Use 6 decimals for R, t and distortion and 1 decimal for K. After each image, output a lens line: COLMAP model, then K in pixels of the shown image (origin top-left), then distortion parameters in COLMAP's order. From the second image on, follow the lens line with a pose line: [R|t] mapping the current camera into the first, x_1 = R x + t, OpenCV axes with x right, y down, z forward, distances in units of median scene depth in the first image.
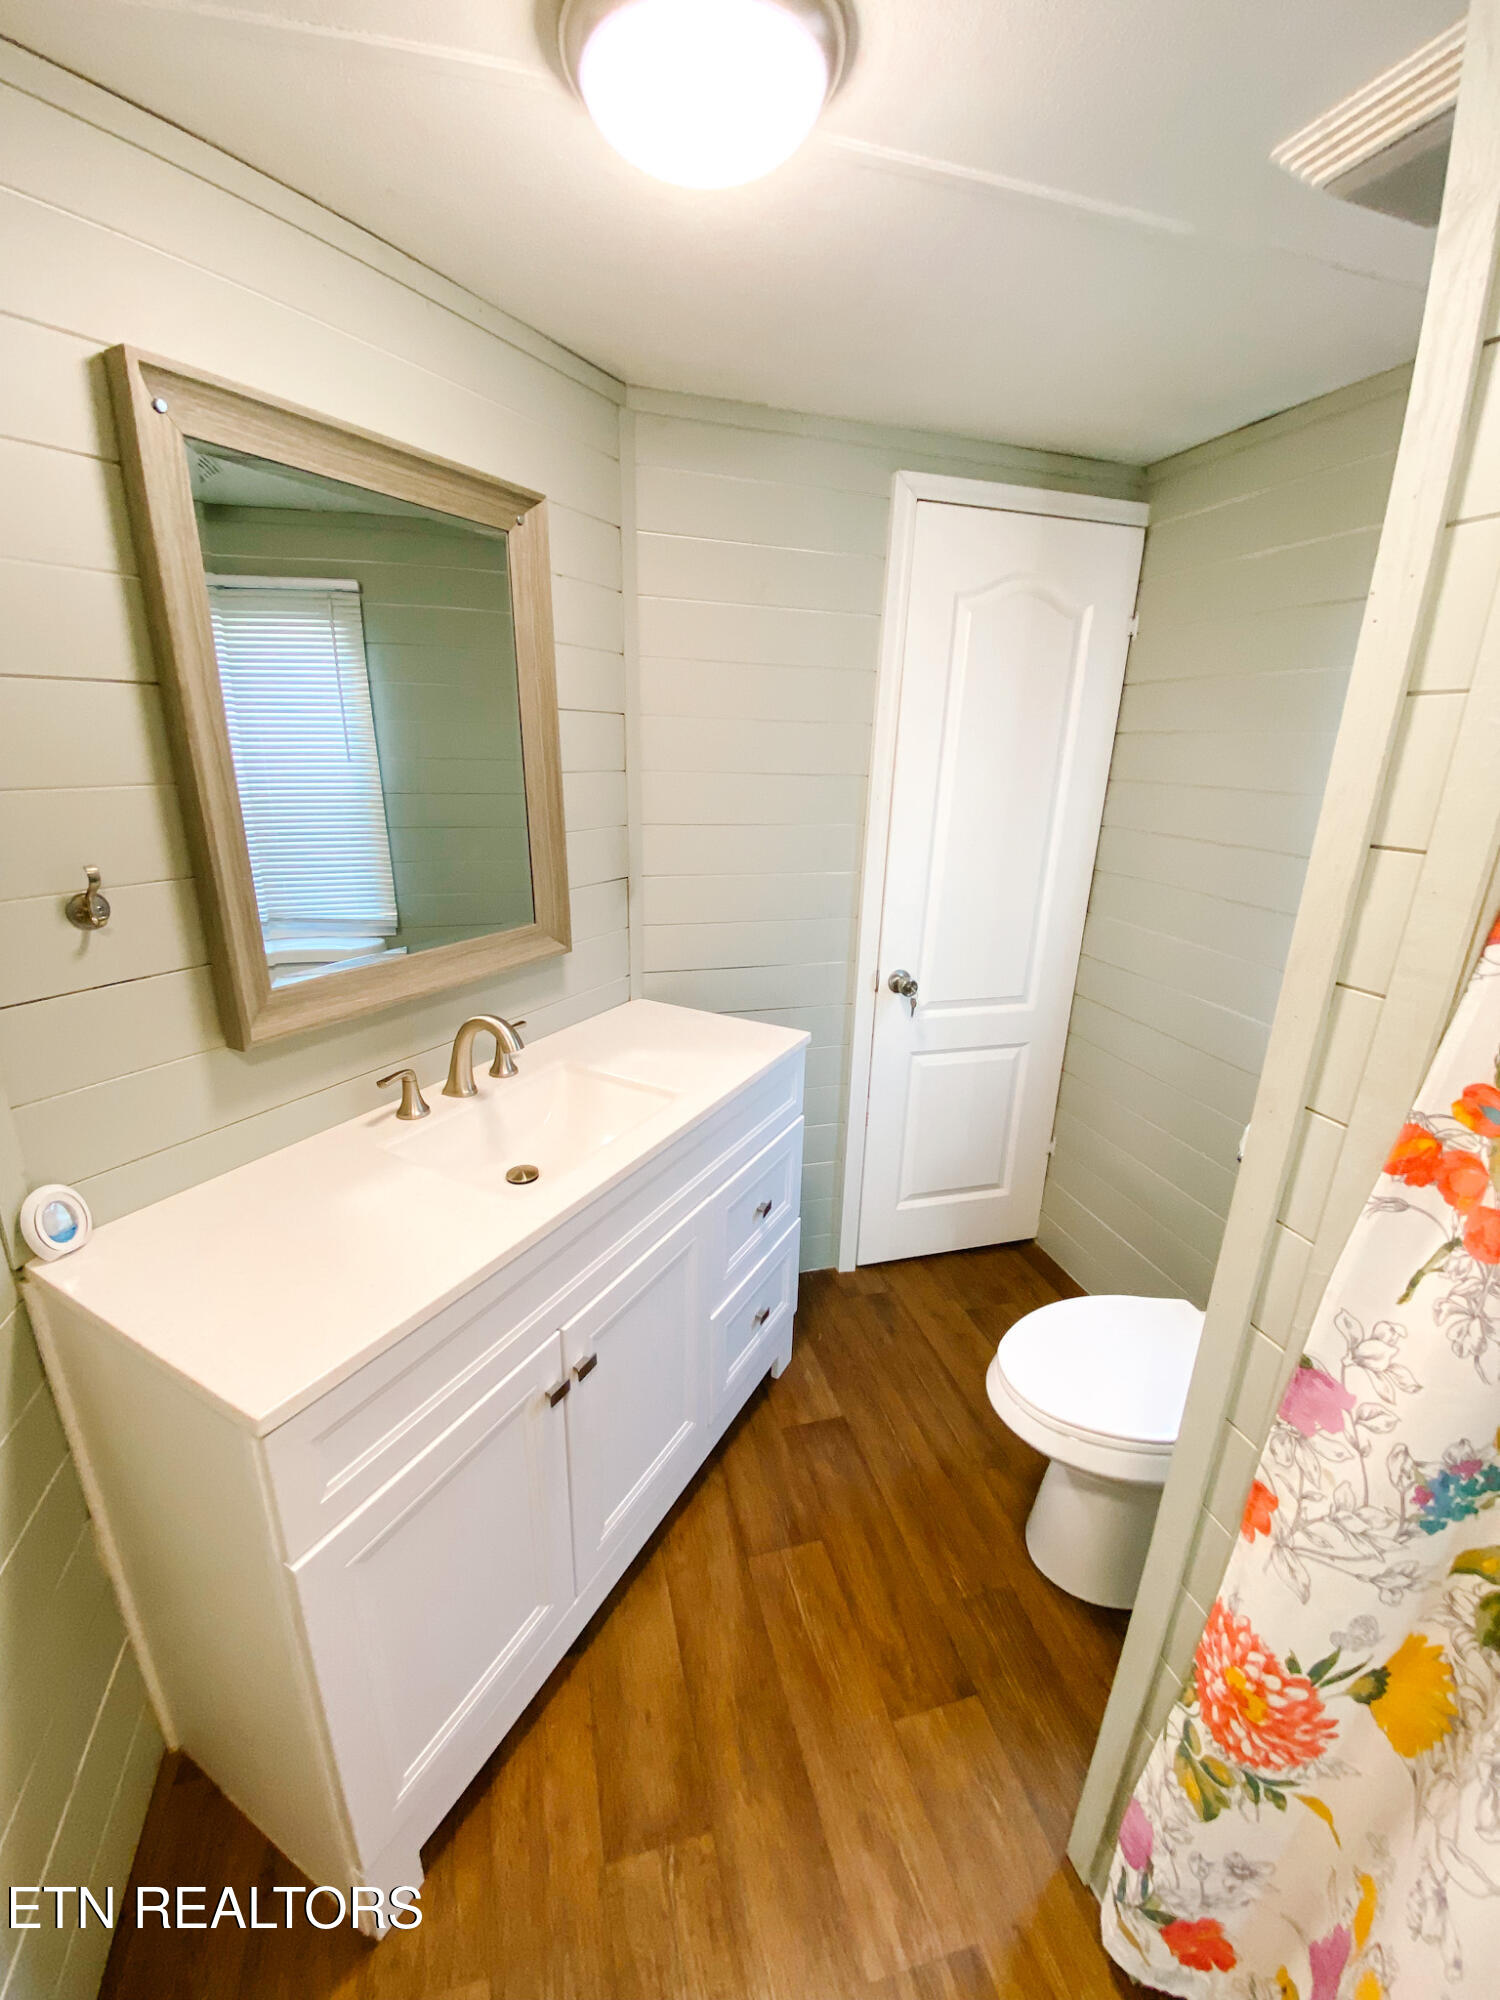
lens RADIAL K [[804.8, 0, 750.0], [0, 804.8, 1000.0], [0, 0, 1]] dist [0.019704, -0.000362]
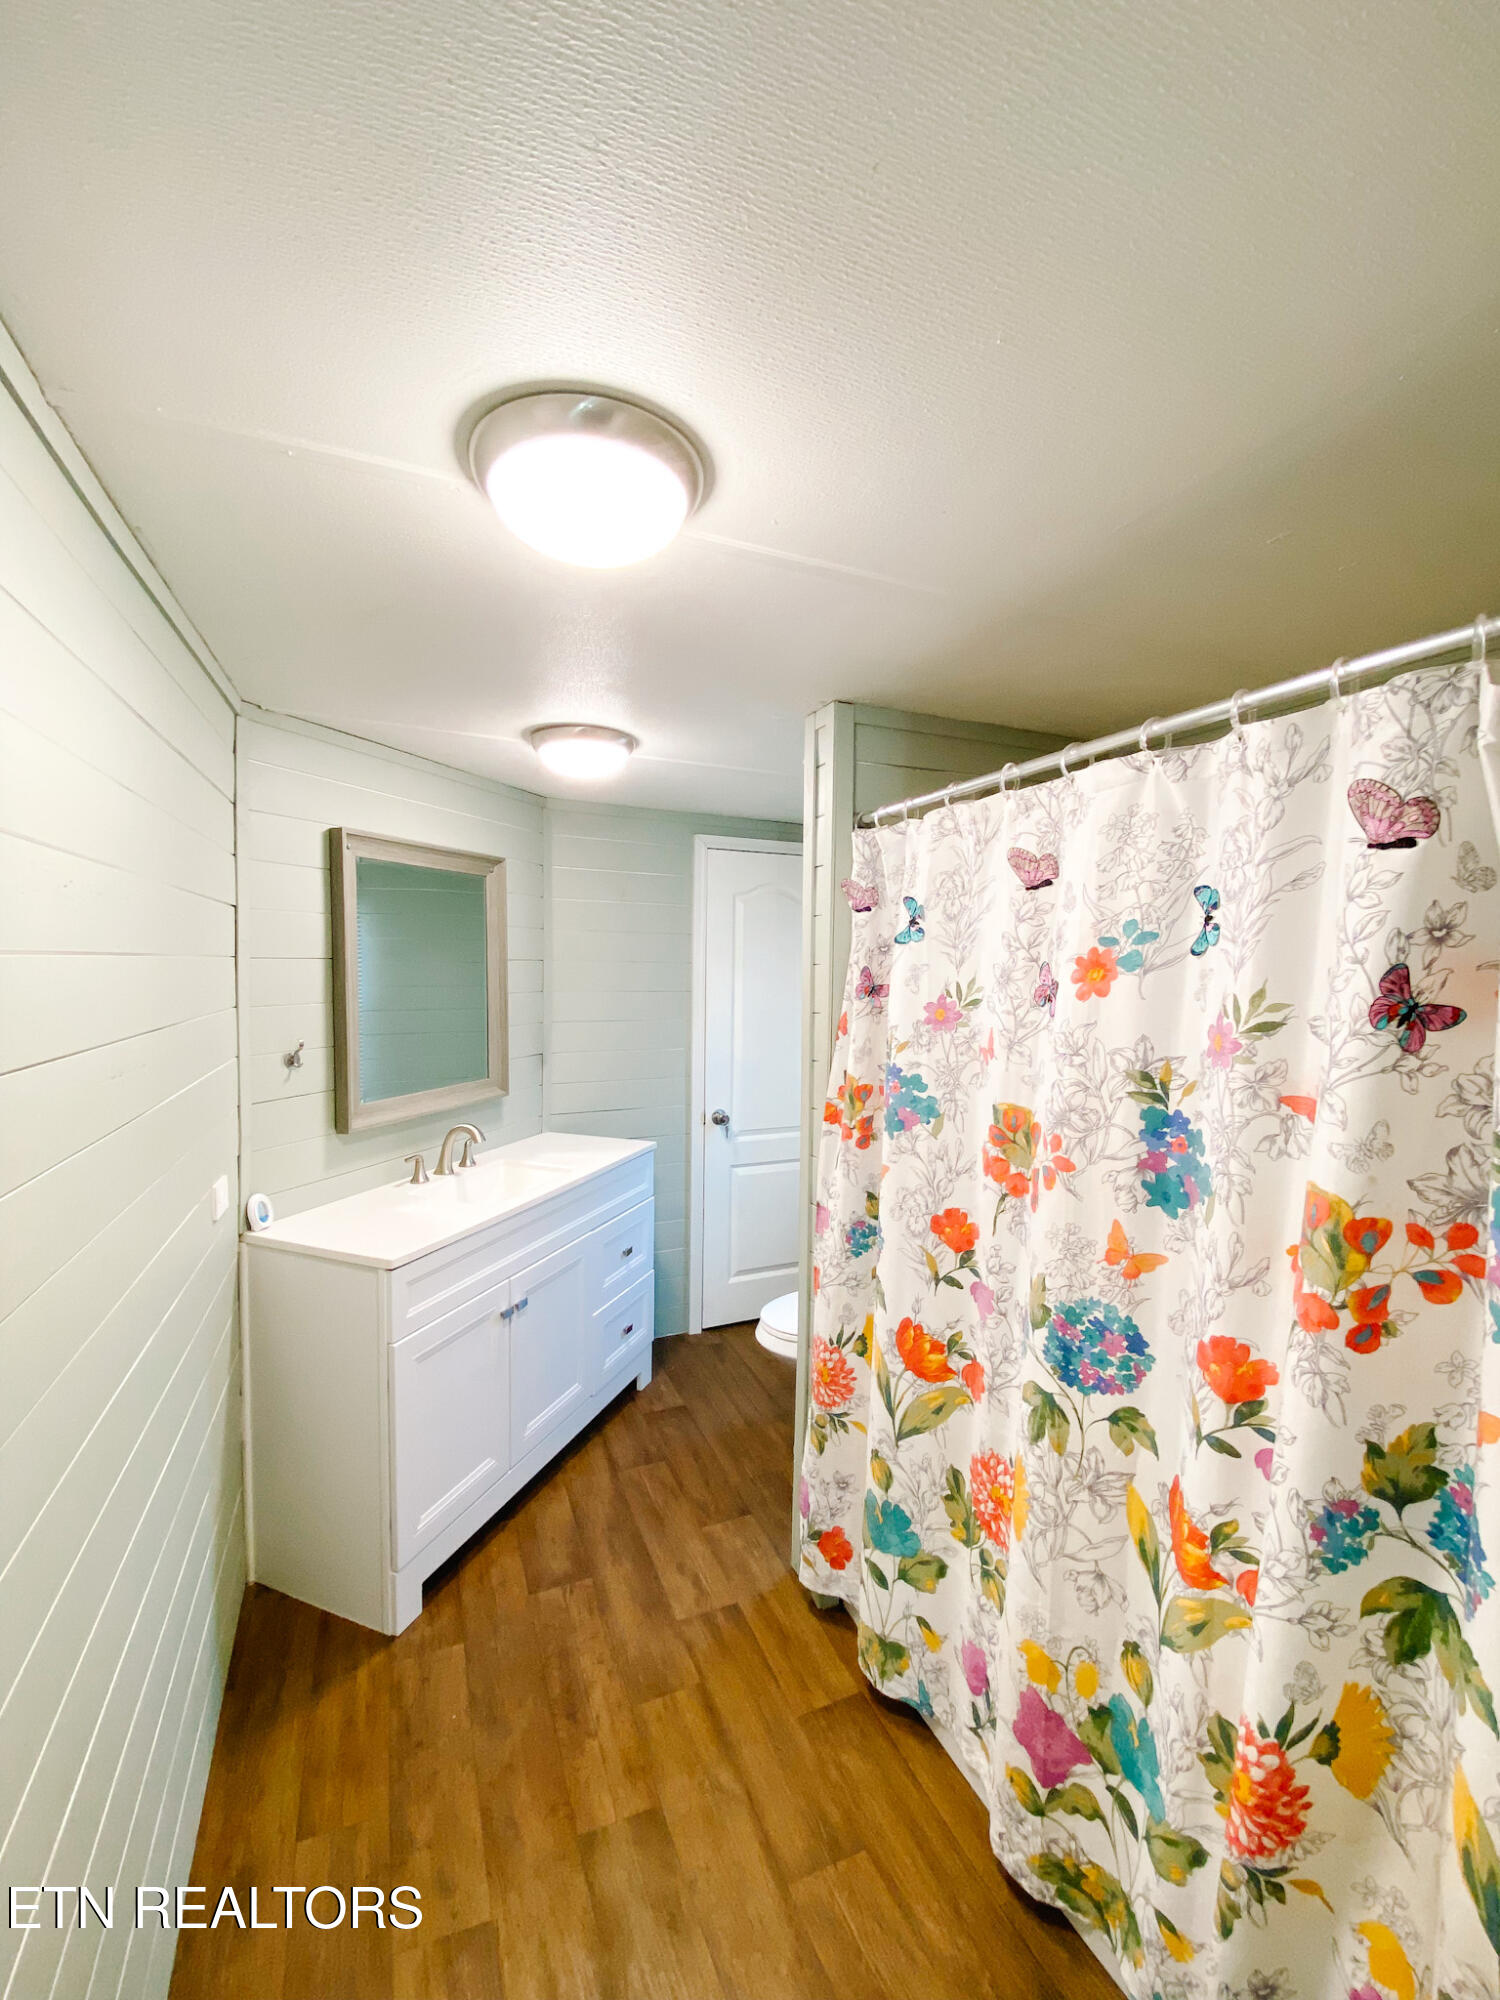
lens RADIAL K [[804.8, 0, 750.0], [0, 804.8, 1000.0], [0, 0, 1]] dist [0.019704, -0.000362]
pose [[0.991028, -0.019501, 0.132223, 0.067661], [0.053015, 0.965498, -0.254955, 0.233967], [-0.122690, 0.259678, 0.957870, -0.833789]]
